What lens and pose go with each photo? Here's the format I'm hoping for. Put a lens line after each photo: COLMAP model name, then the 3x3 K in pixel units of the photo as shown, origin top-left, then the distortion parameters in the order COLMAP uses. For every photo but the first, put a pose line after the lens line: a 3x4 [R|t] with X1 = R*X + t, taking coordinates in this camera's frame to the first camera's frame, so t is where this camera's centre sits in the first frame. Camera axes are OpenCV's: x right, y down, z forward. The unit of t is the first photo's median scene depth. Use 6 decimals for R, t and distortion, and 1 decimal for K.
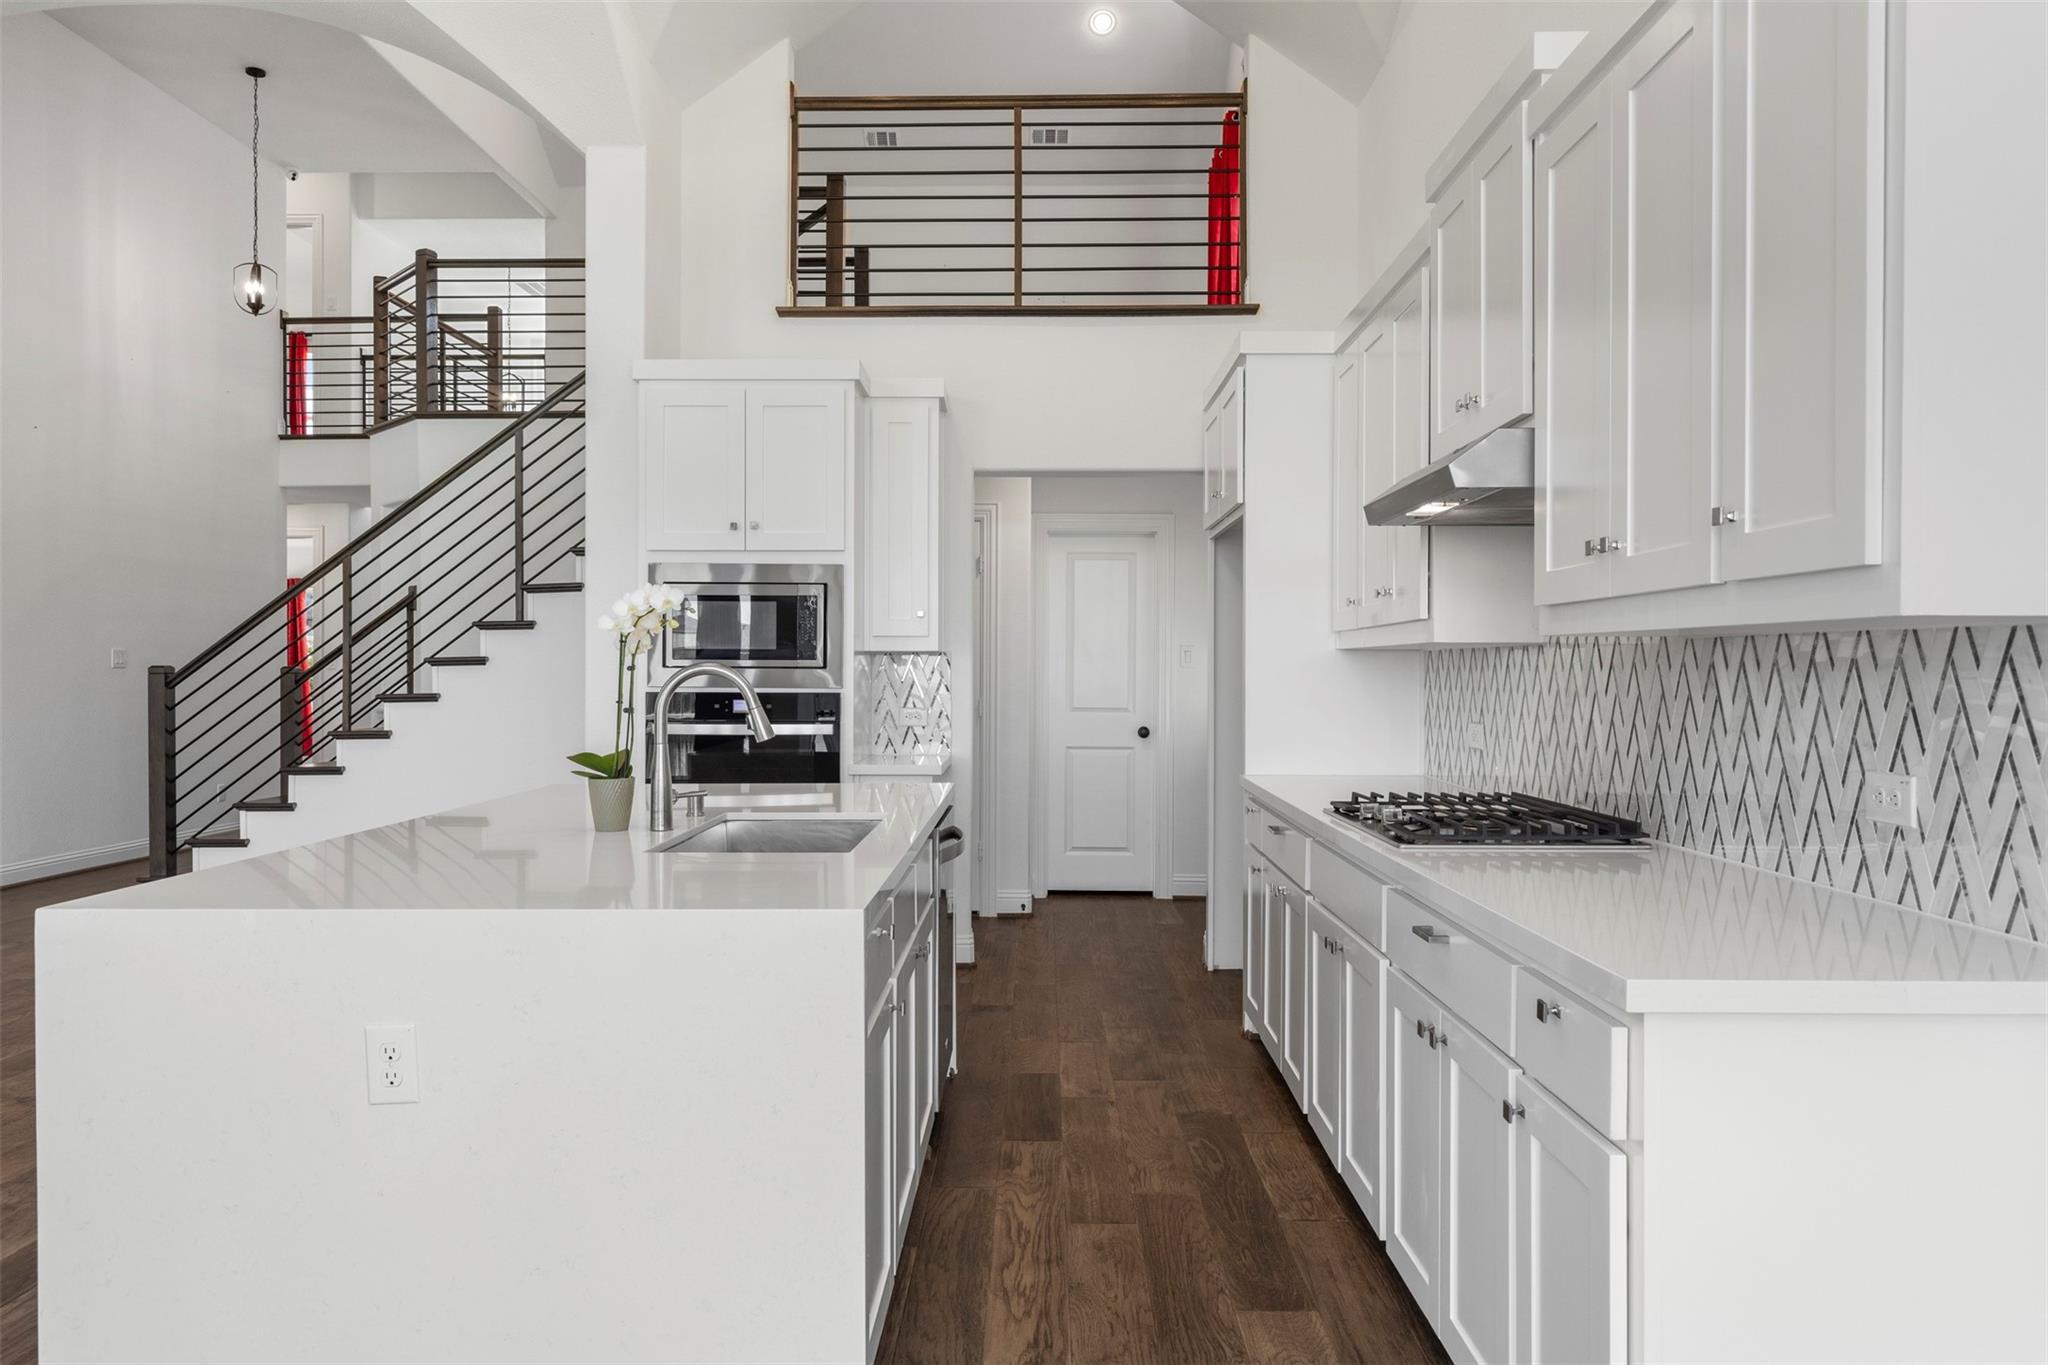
lens RADIAL K [[1325.5, 0, 1024.0], [0, 1325.5, 682.5], [0, 0, 1]] dist [-0.001703, -0.000415]
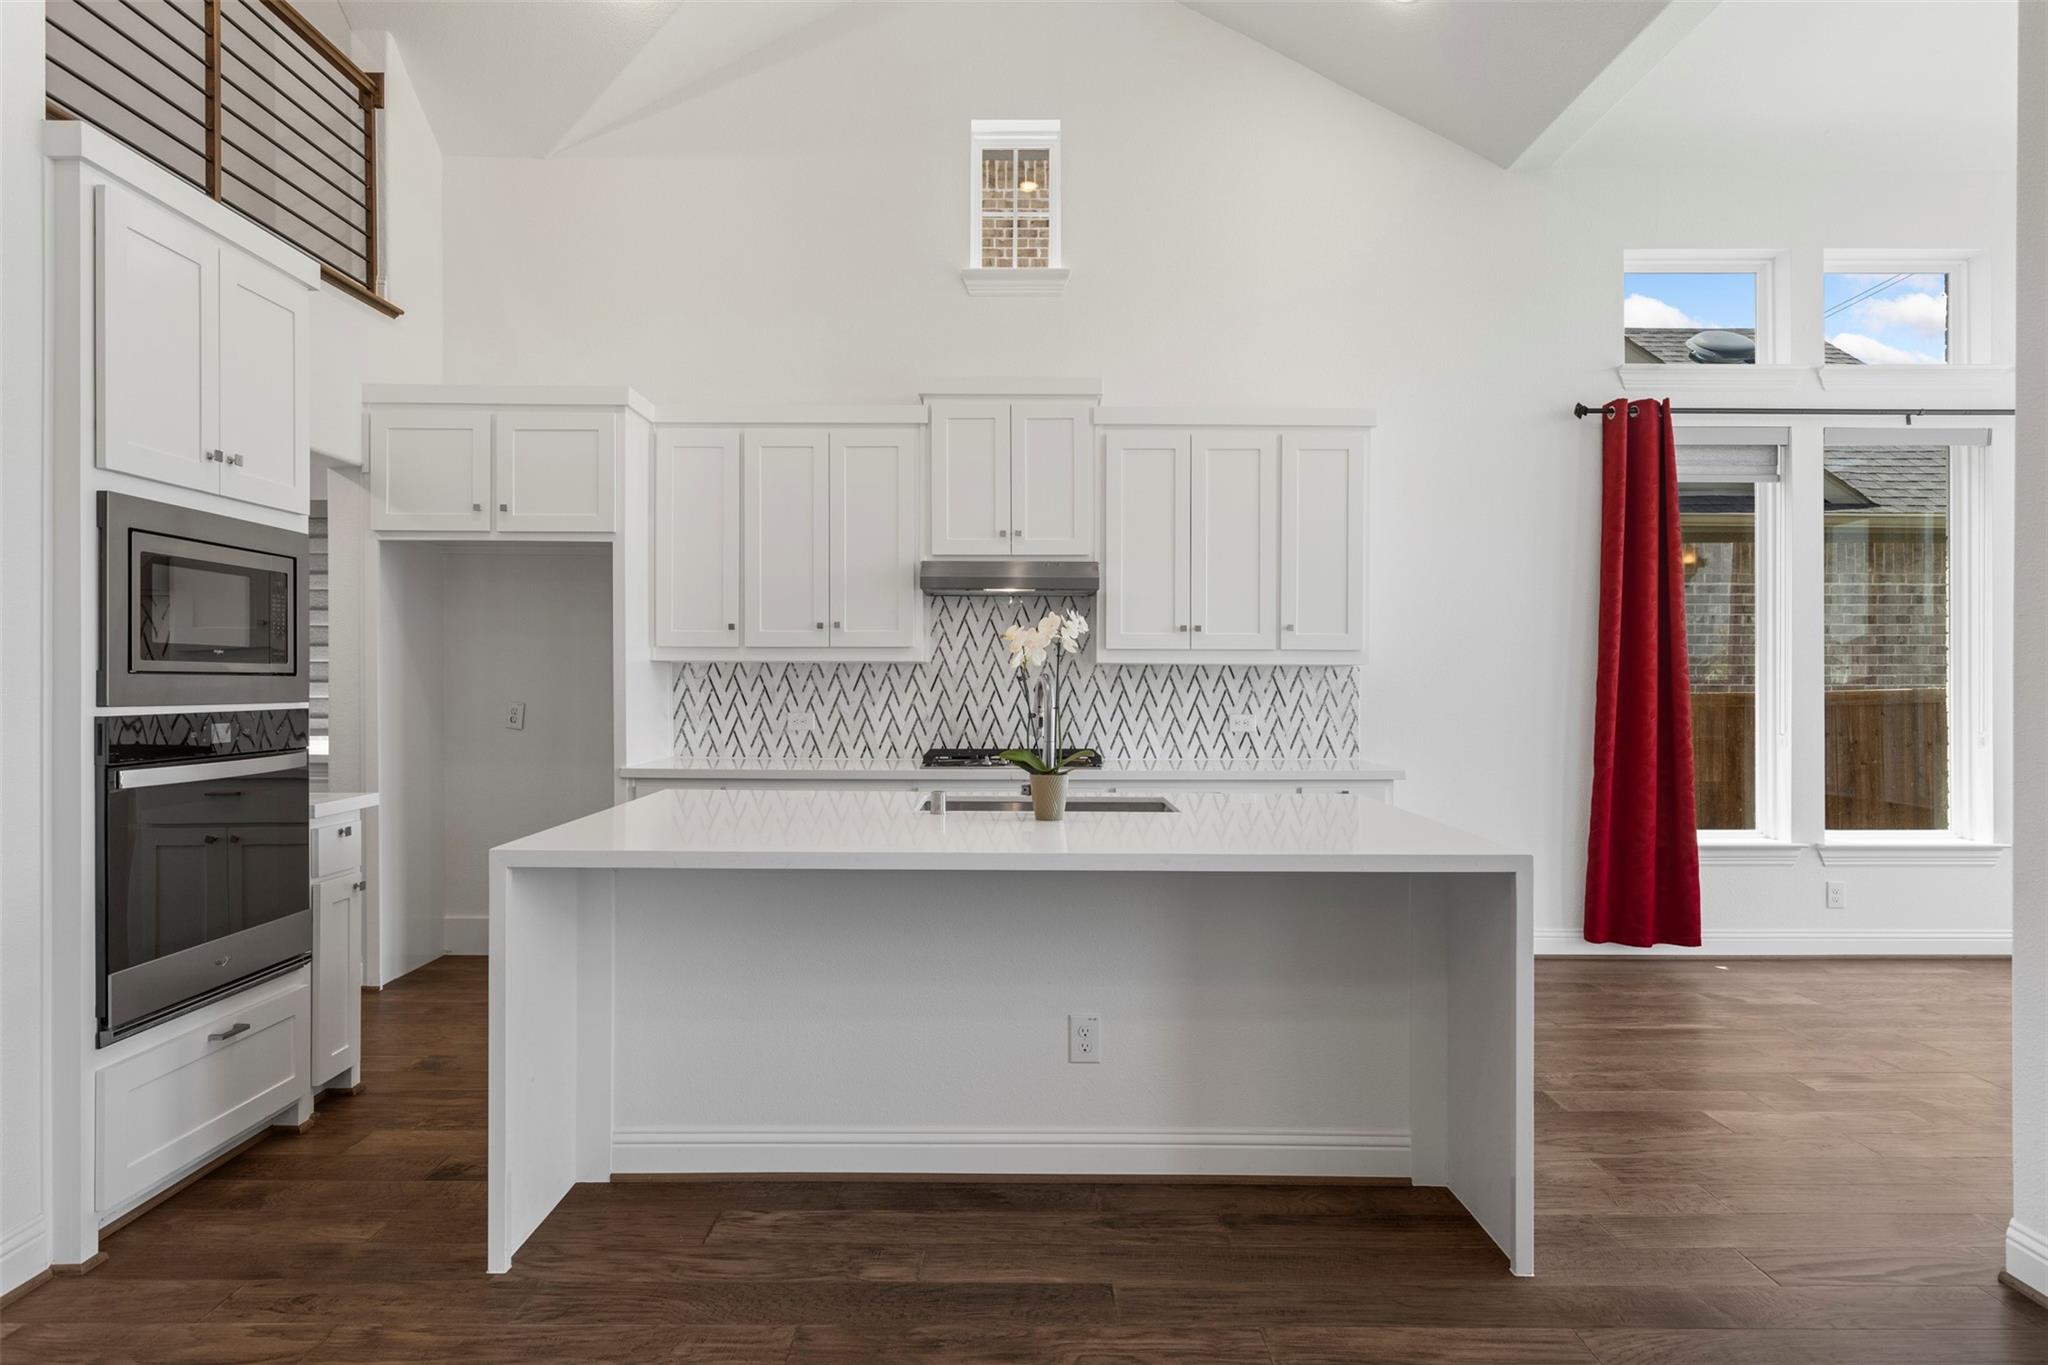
lens RADIAL K [[1207.3, 0, 1024.0], [0, 1207.3, 682.5], [0, 0, 1]] dist [0.001126, 0.000217]
pose [[-0.019368, -0.004090, 0.999804, -1.187098], [0.006561, 0.999970, 0.004218, -0.010110], [-0.999791, 0.006642, -0.019340, 0.900945]]
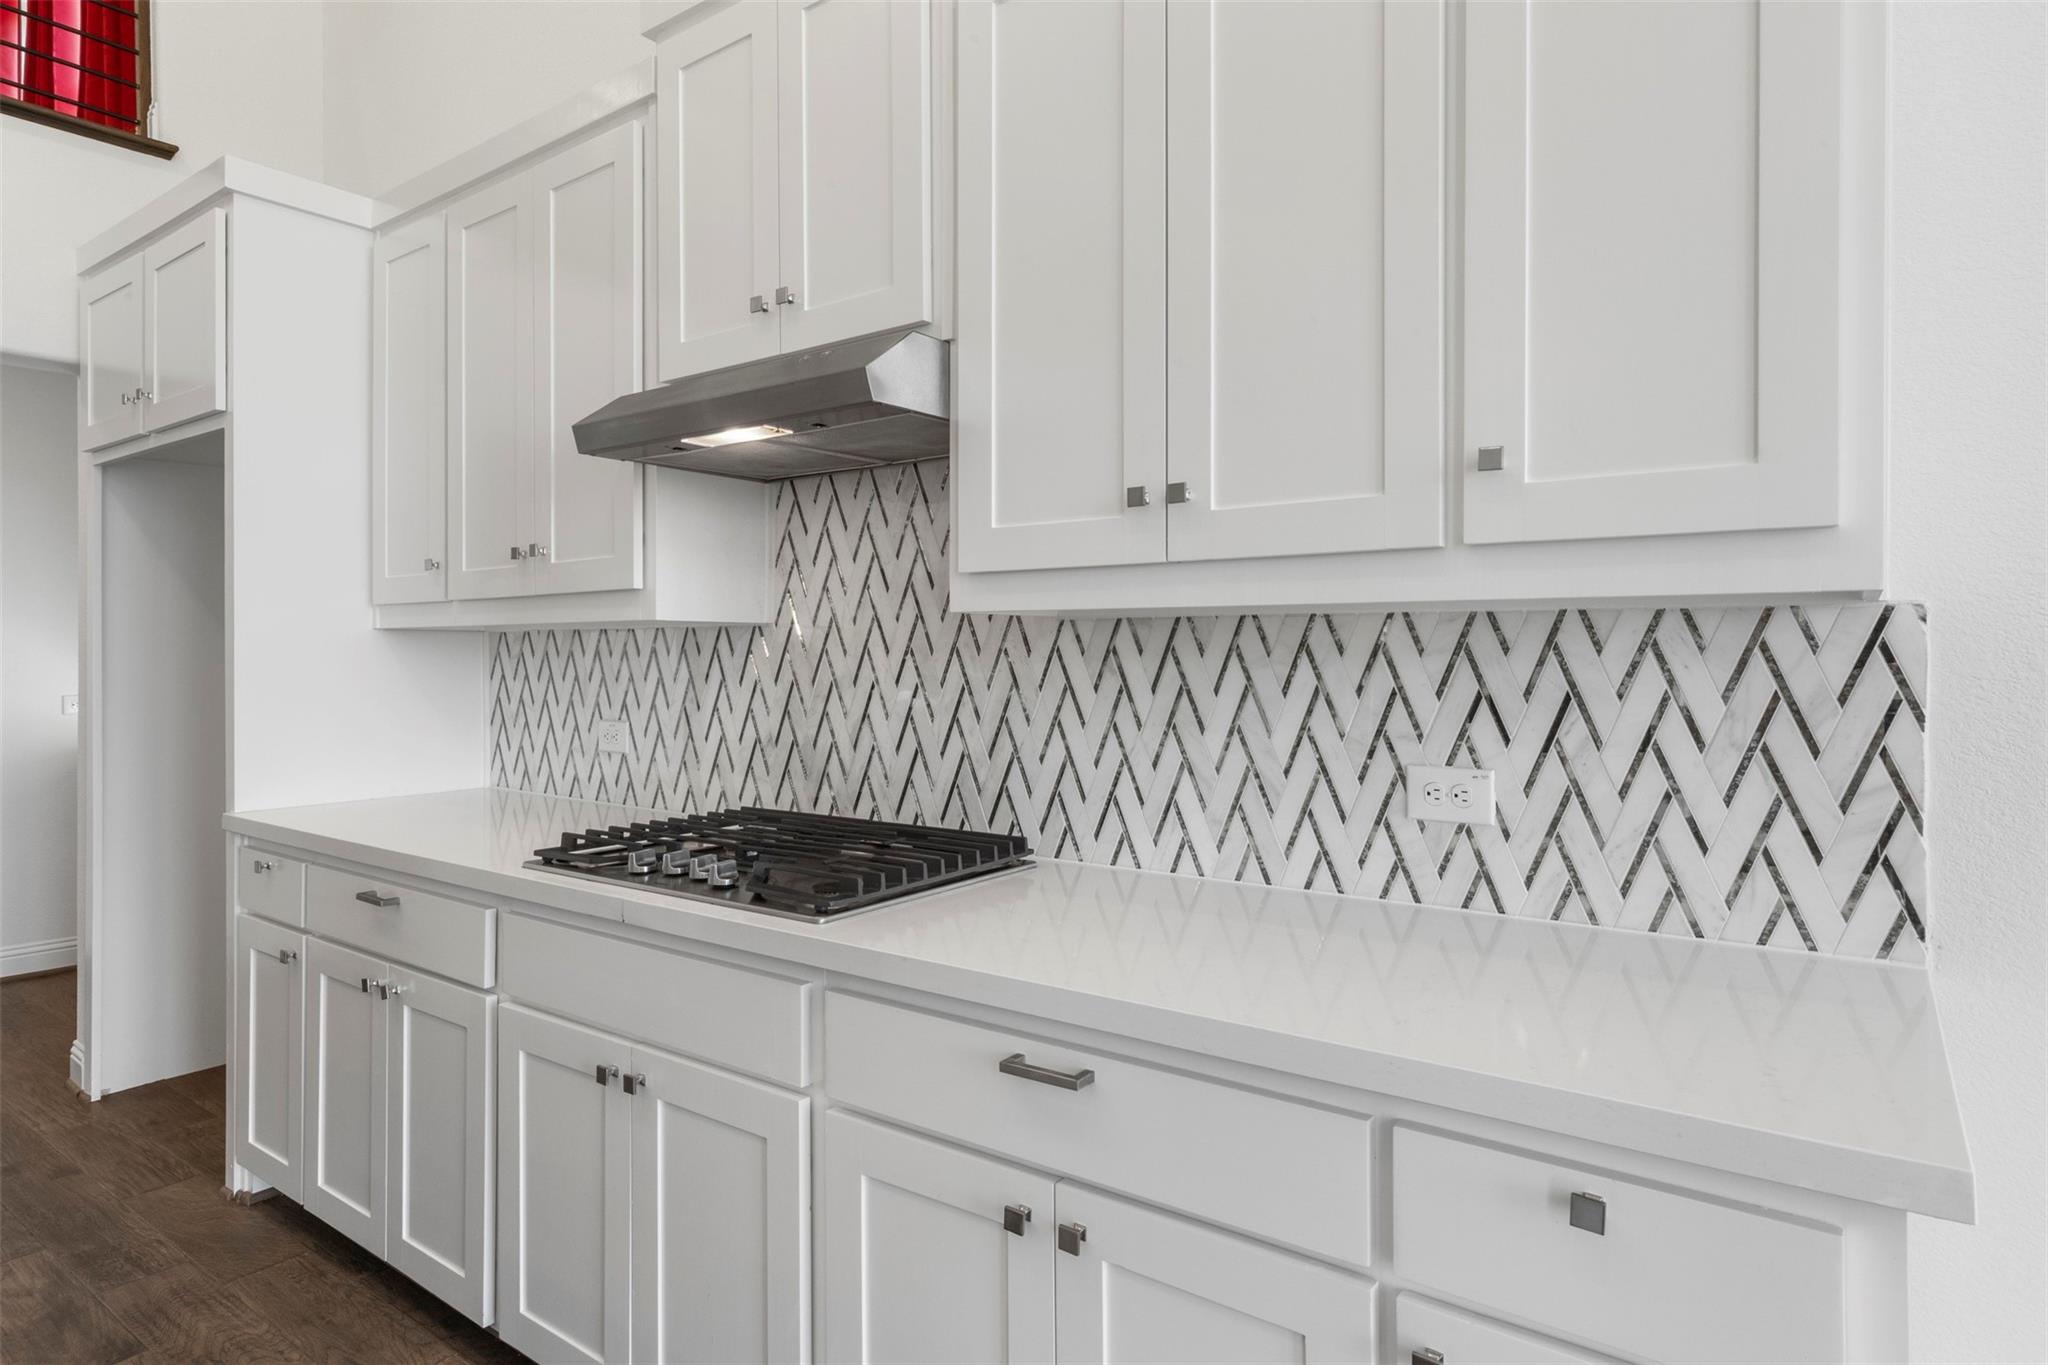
lens RADIAL K [[1130.8, 0, 1024.7], [0, 1130.8, 656.8], [0, 0, 1]] dist [0.005922, 0.000492]
pose [[0.582270, -0.001701, 0.812994, -0.093961], [0.009761, 0.999940, -0.004899, -0.004528], [-0.812937, 0.010789, 0.582252, 0.456540]]
